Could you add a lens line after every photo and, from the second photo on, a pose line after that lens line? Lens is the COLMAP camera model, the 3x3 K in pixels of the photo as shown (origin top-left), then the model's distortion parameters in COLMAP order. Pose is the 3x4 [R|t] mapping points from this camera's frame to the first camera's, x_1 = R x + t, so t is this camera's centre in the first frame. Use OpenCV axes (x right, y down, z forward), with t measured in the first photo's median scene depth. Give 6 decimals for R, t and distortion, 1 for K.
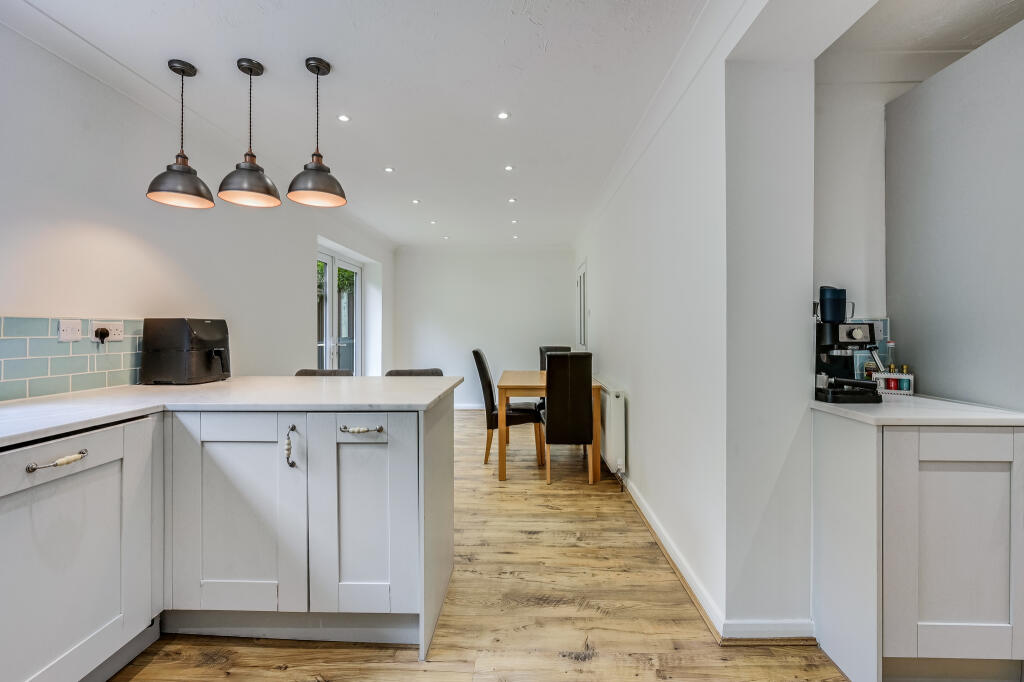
lens RADIAL K [[429.5, 0, 512.5], [0, 429.5, 326.8], [0, 0, 1]] dist [-0.003968, -0.000113]
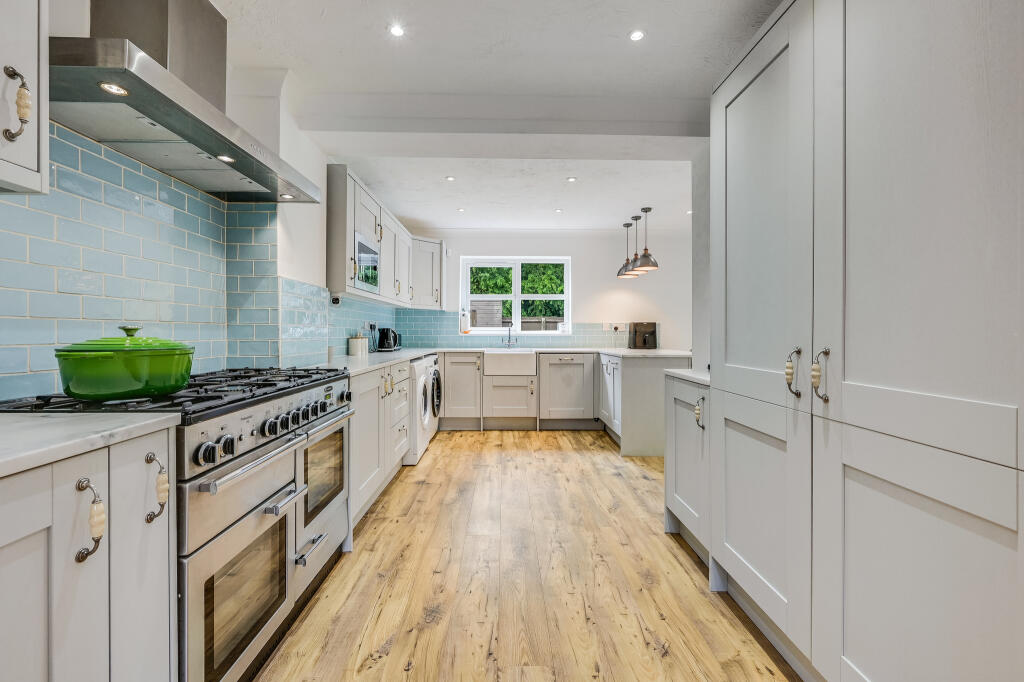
lens RADIAL K [[427.9, 0, 512.2], [0, 427.9, 336.5], [0, 0, 1]] dist [-0.003877, -0.000147]
pose [[0.057674, 0.031226, -0.997847, 1.850094], [0.001992, 0.999505, 0.031393, -0.020088], [0.998333, -0.003799, 0.057583, 0.156414]]
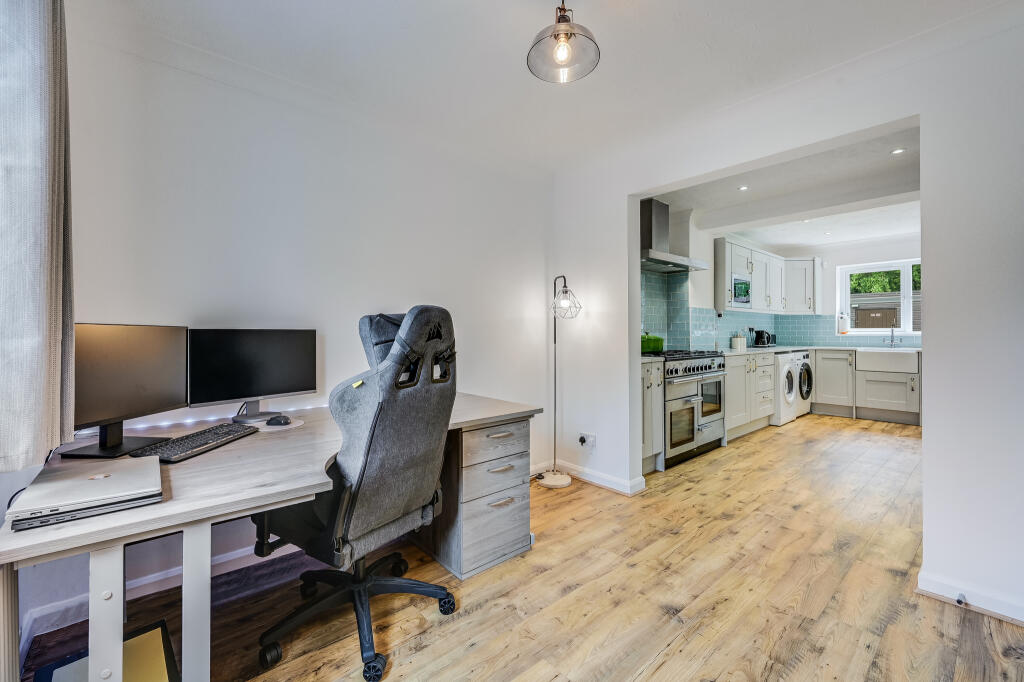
lens RADIAL K [[429.5, 0, 512.5], [0, 429.5, 326.8], [0, 0, 1]] dist [-0.003968, -0.000113]
pose [[-0.729342, 0.012175, -0.684041, 2.607692], [0.021903, 0.999745, -0.005559, -0.035008], [0.683799, -0.019037, -0.729422, 0.486174]]
